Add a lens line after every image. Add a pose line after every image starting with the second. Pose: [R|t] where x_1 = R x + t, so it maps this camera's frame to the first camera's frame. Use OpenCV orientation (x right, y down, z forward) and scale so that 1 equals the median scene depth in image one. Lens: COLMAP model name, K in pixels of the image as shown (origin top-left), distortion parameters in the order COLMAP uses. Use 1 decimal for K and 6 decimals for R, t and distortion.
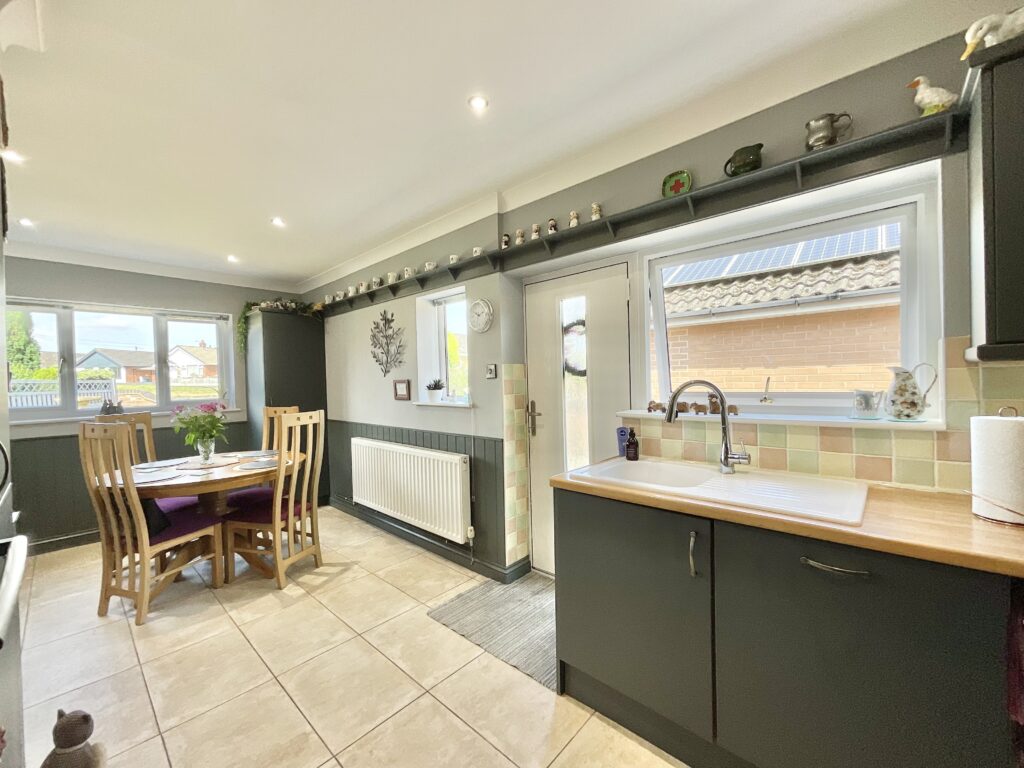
lens RADIAL K [[414.2, 0, 511.8], [0, 414.2, 384.2], [0, 0, 1]] dist [0.000502, -0.000019]
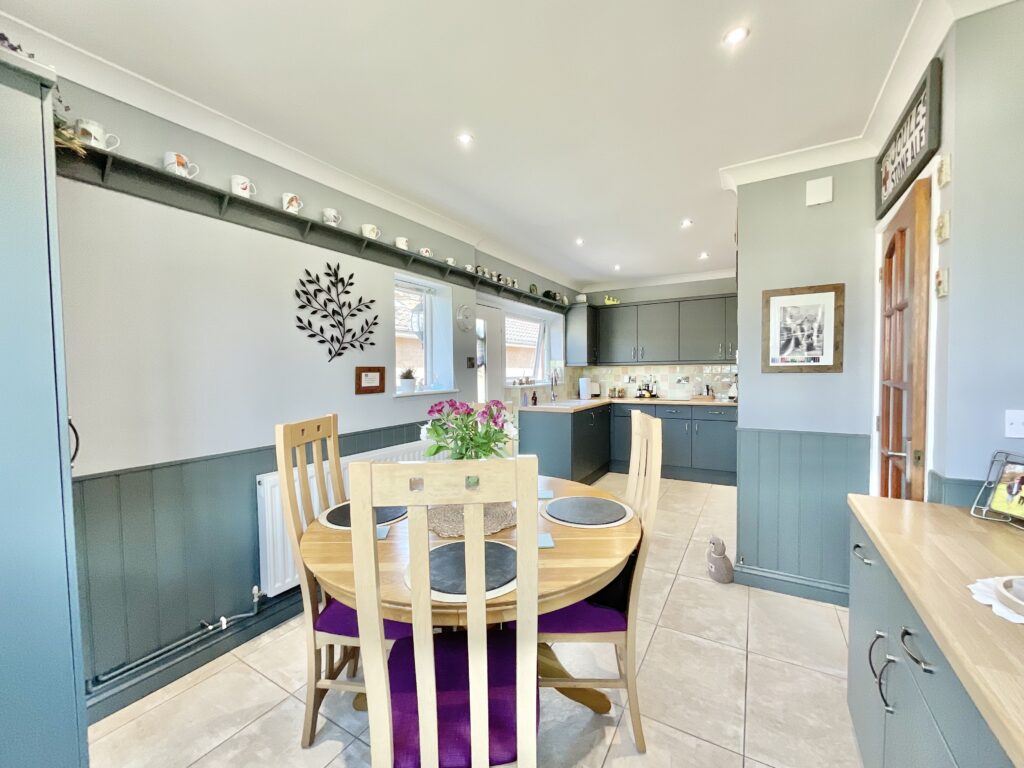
lens RADIAL K [[414.2, 0, 505.5], [0, 414.2, 386.9], [0, 0, 1]] dist [0.000502, -0.000019]
pose [[-0.204525, -0.010305, 0.978807, -1.060797], [0.032762, 0.999312, 0.017367, 0.020826], [-0.978313, 0.035620, -0.204047, 0.905815]]
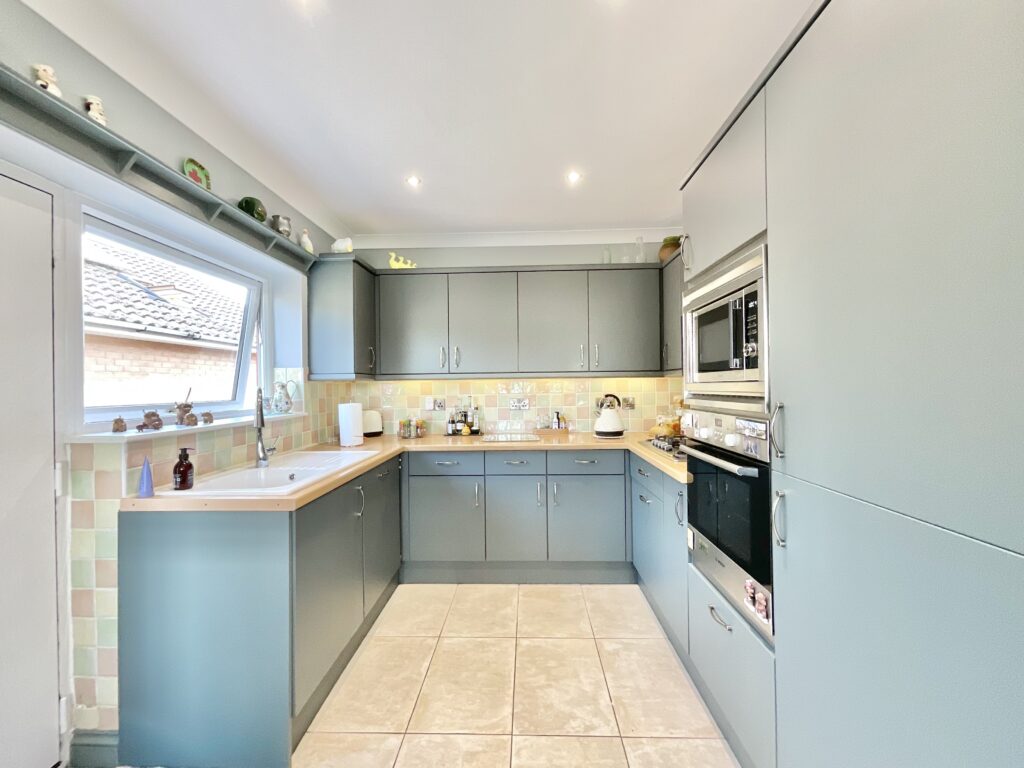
lens RADIAL K [[414.2, 0, 506.8], [0, 414.2, 386.5], [0, 0, 1]] dist [0.000502, -0.000019]
pose [[-0.650159, 0.031268, 0.759155, -0.392934], [0.037870, 0.999245, -0.008724, 0.010897], [-0.758854, 0.023077, -0.650852, 0.583363]]
